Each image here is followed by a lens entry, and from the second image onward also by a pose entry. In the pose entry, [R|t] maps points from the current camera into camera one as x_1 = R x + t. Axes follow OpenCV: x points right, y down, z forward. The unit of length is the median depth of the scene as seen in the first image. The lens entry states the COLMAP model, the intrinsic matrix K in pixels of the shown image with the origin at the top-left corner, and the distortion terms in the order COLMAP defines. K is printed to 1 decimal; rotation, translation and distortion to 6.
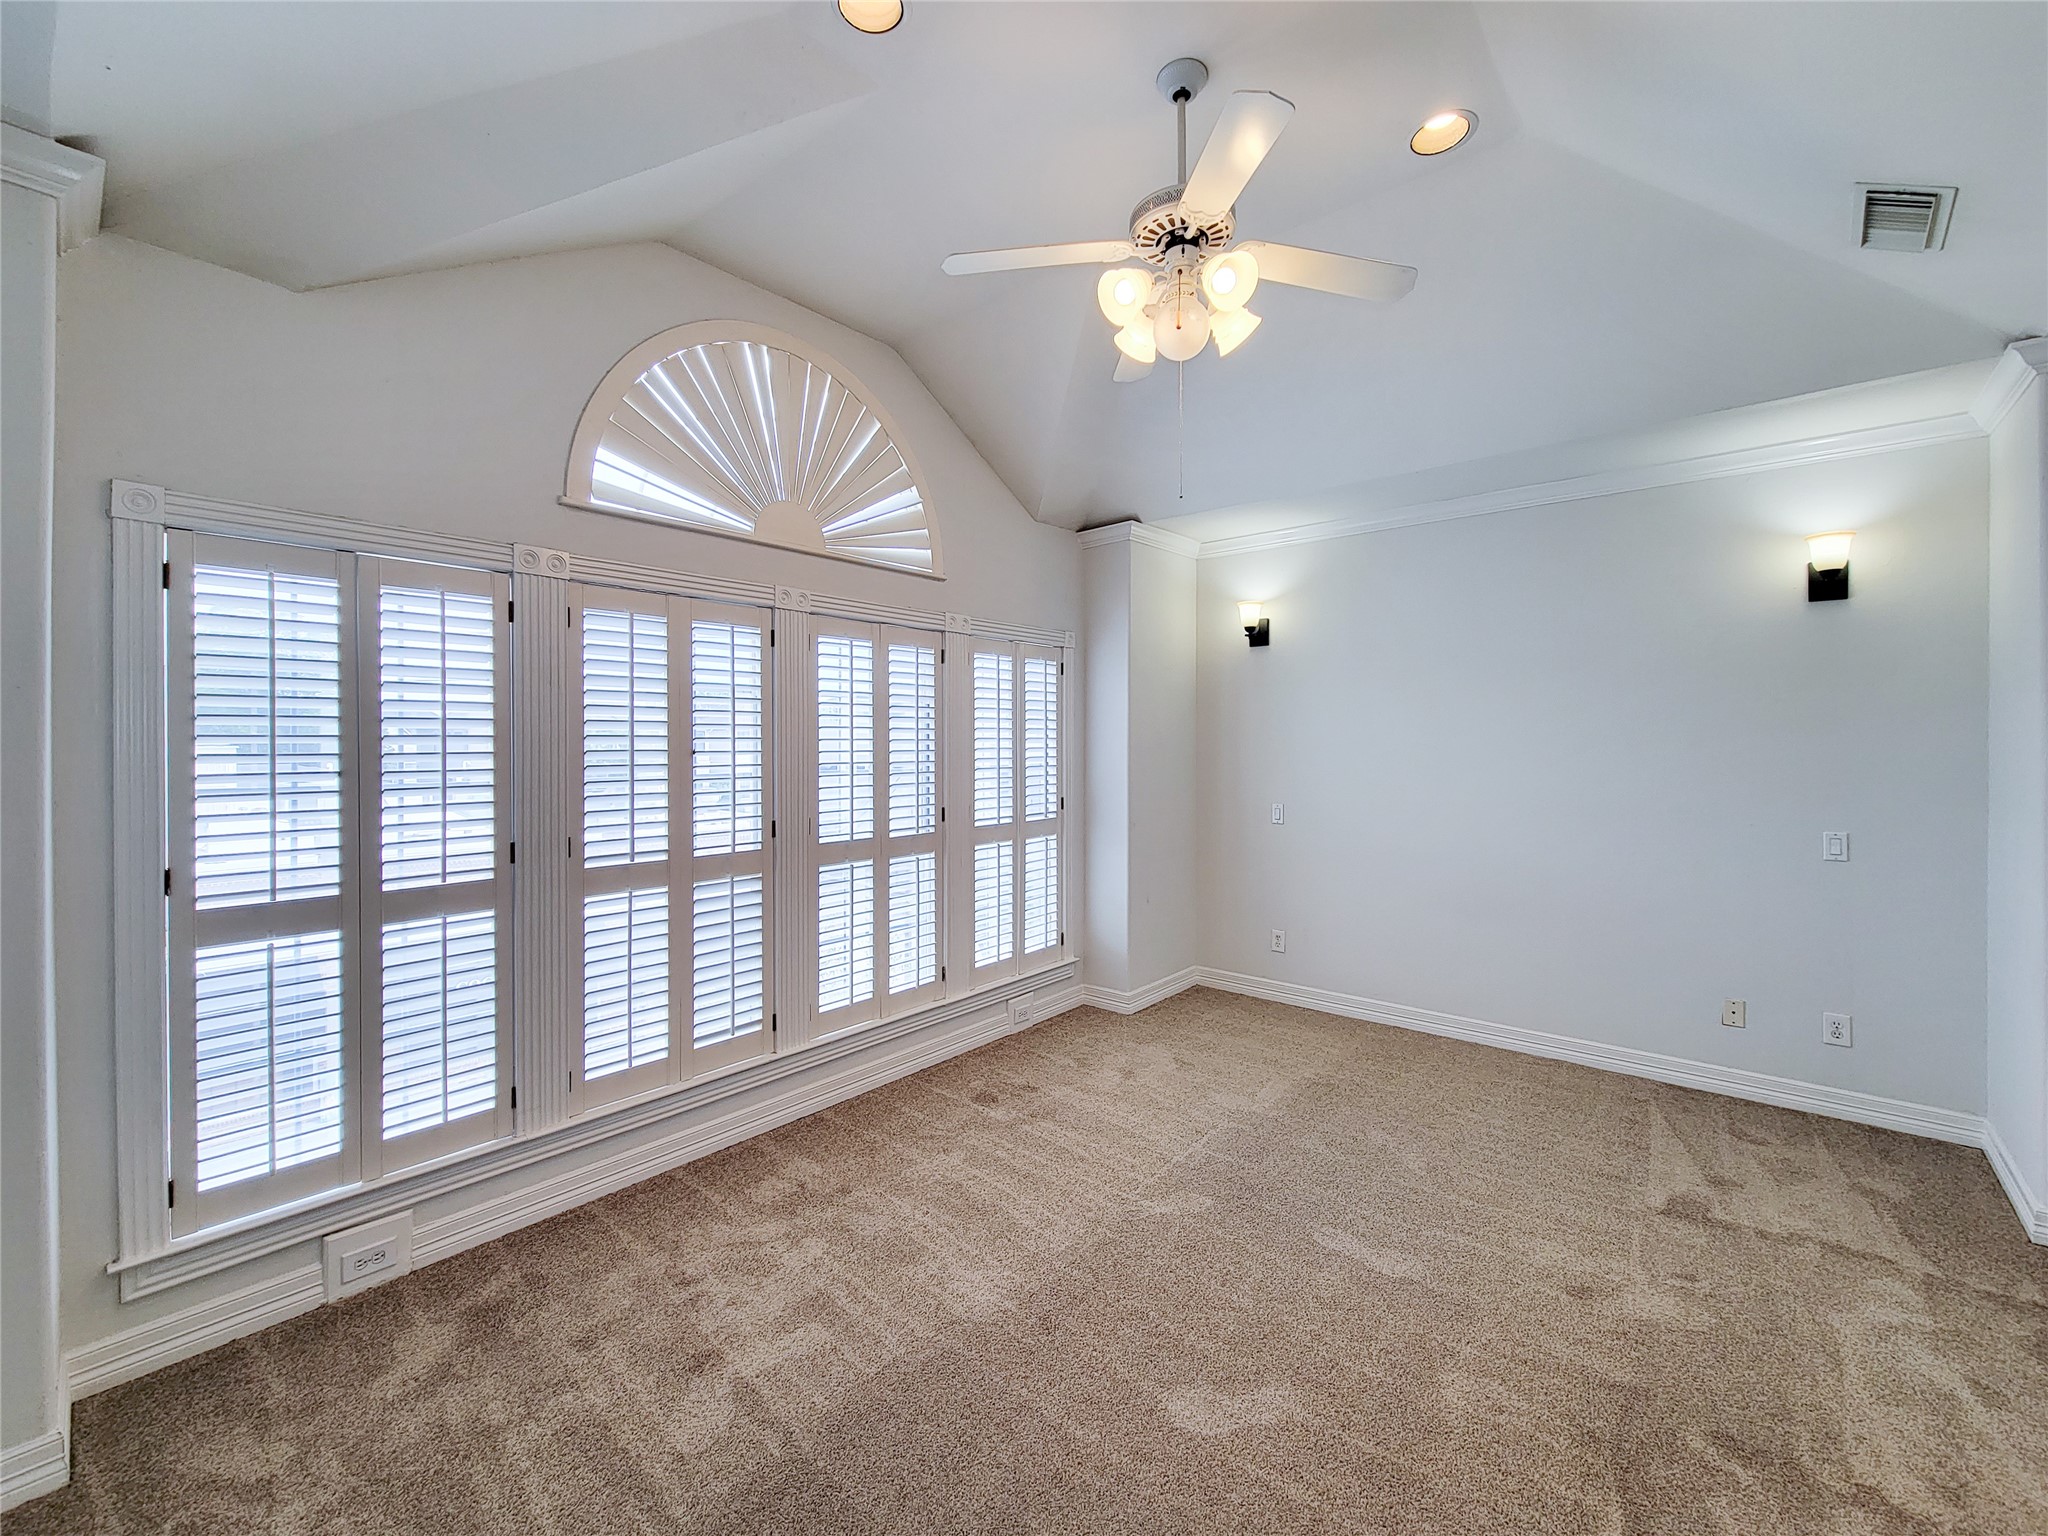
lens RADIAL K [[831.9, 0, 1029.2], [0, 831.9, 746.2], [0, 0, 1]] dist [-0.001651, -0.000548]
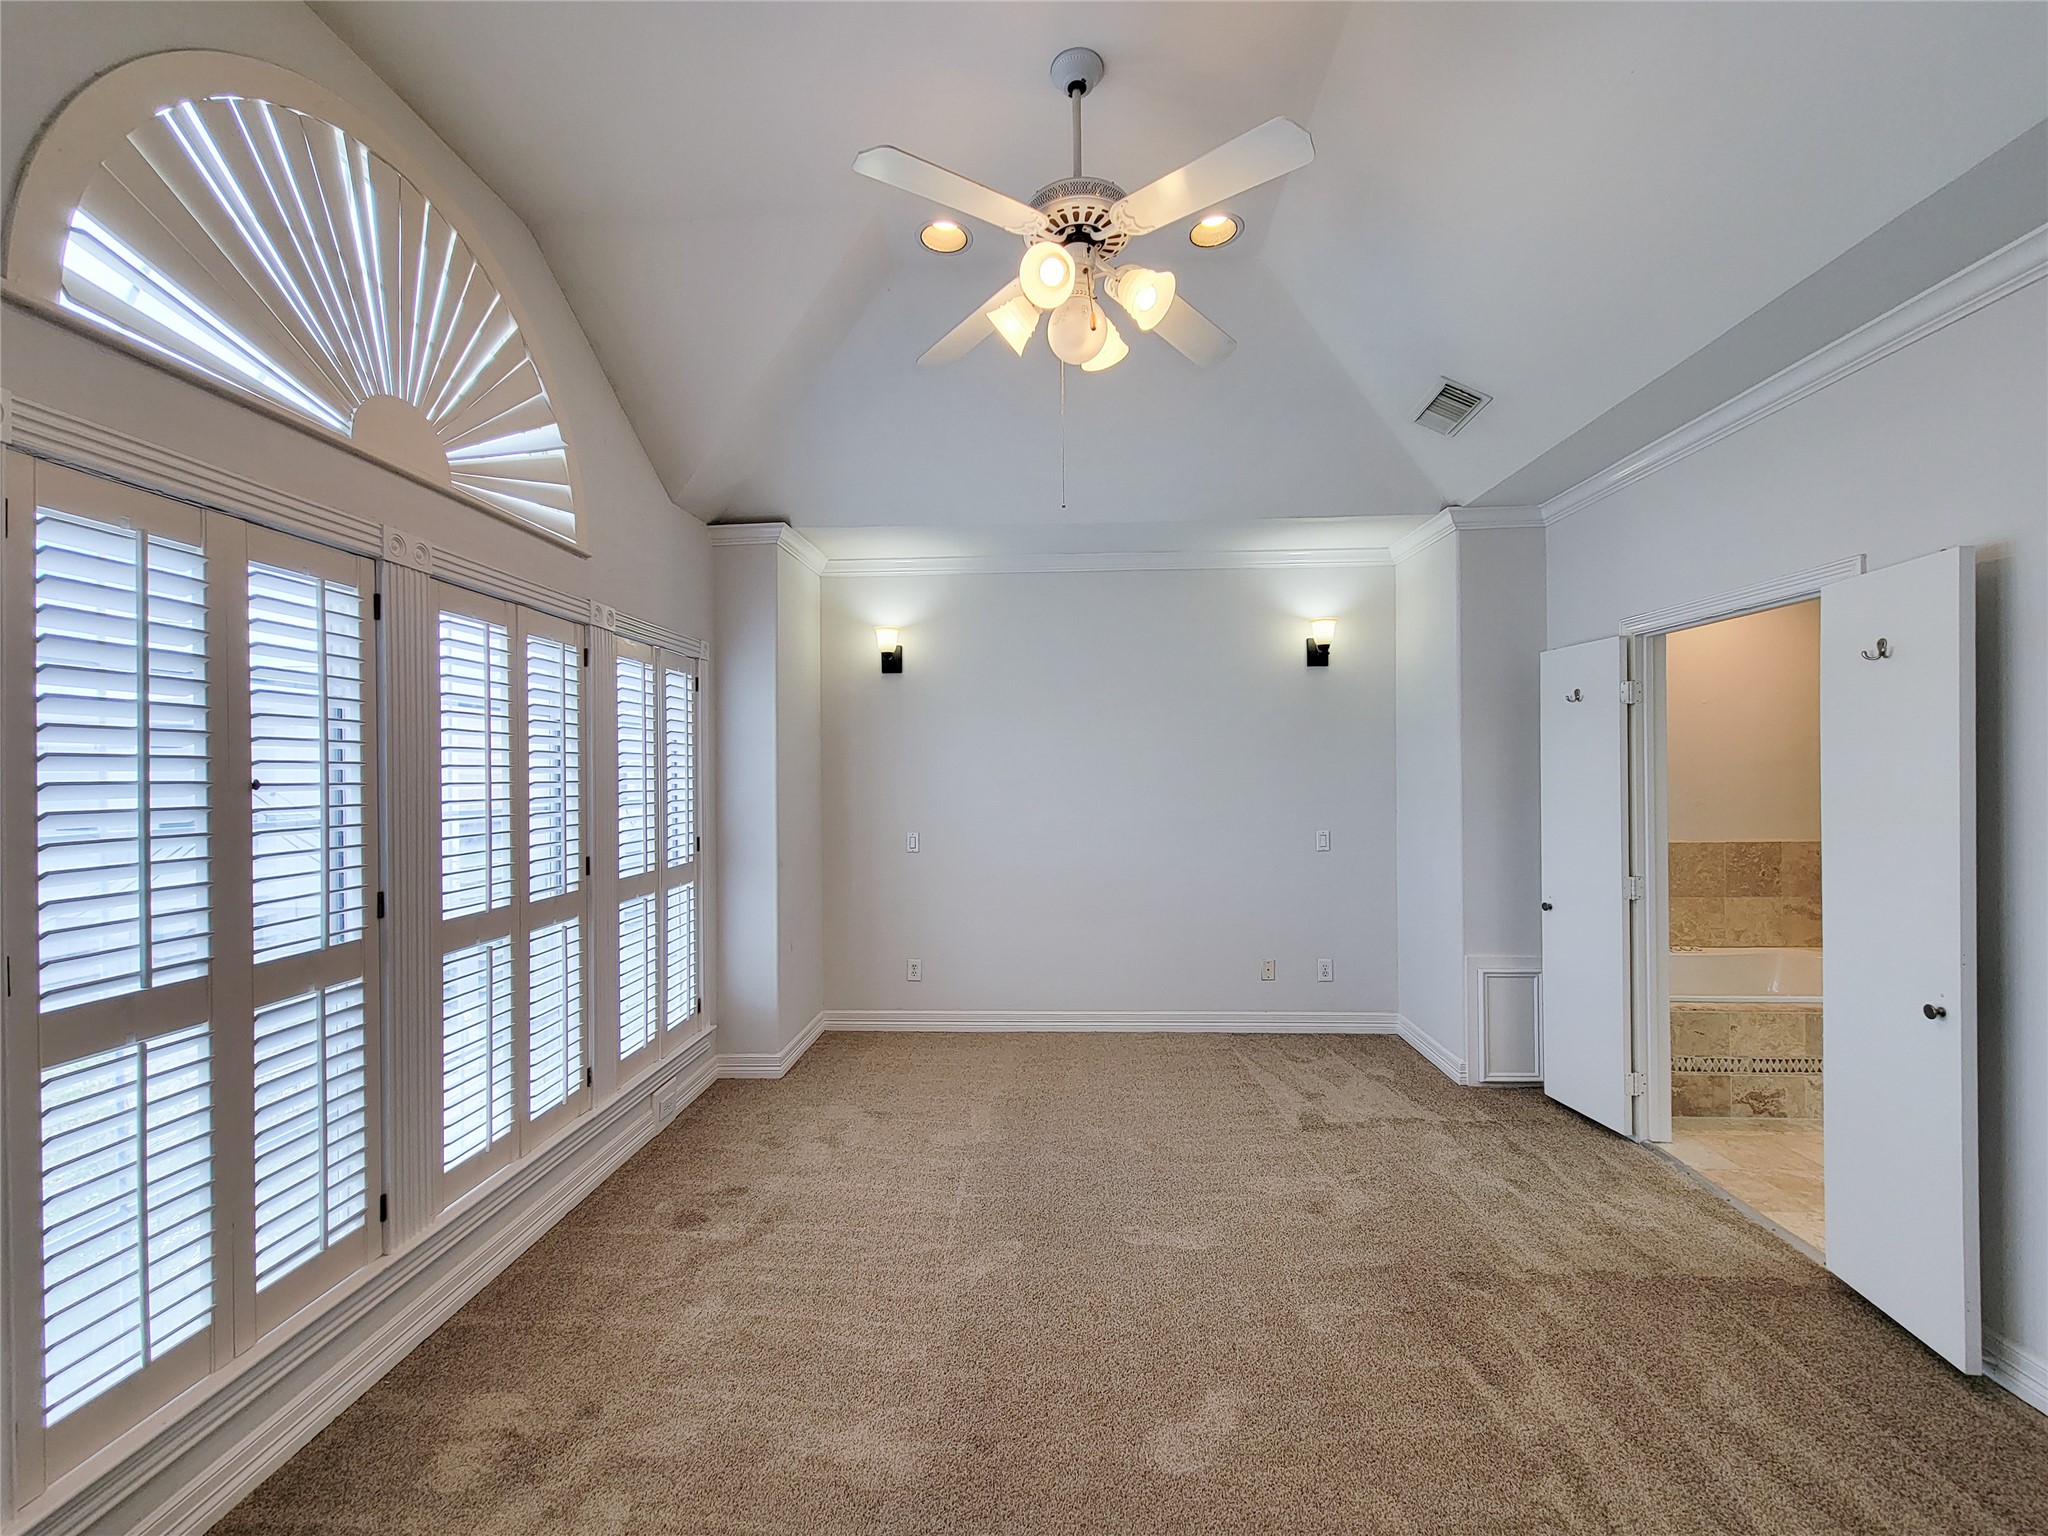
lens RADIAL K [[830.9, 0, 1051.6], [0, 830.9, 774.3], [0, 0, 1]] dist [0.014885, -0.009337]
pose [[0.793714, -0.008032, 0.608237, -0.267827], [0.012000, 0.999925, -0.002454, 0.006167], [-0.608172, 0.009246, 0.793751, 0.163336]]
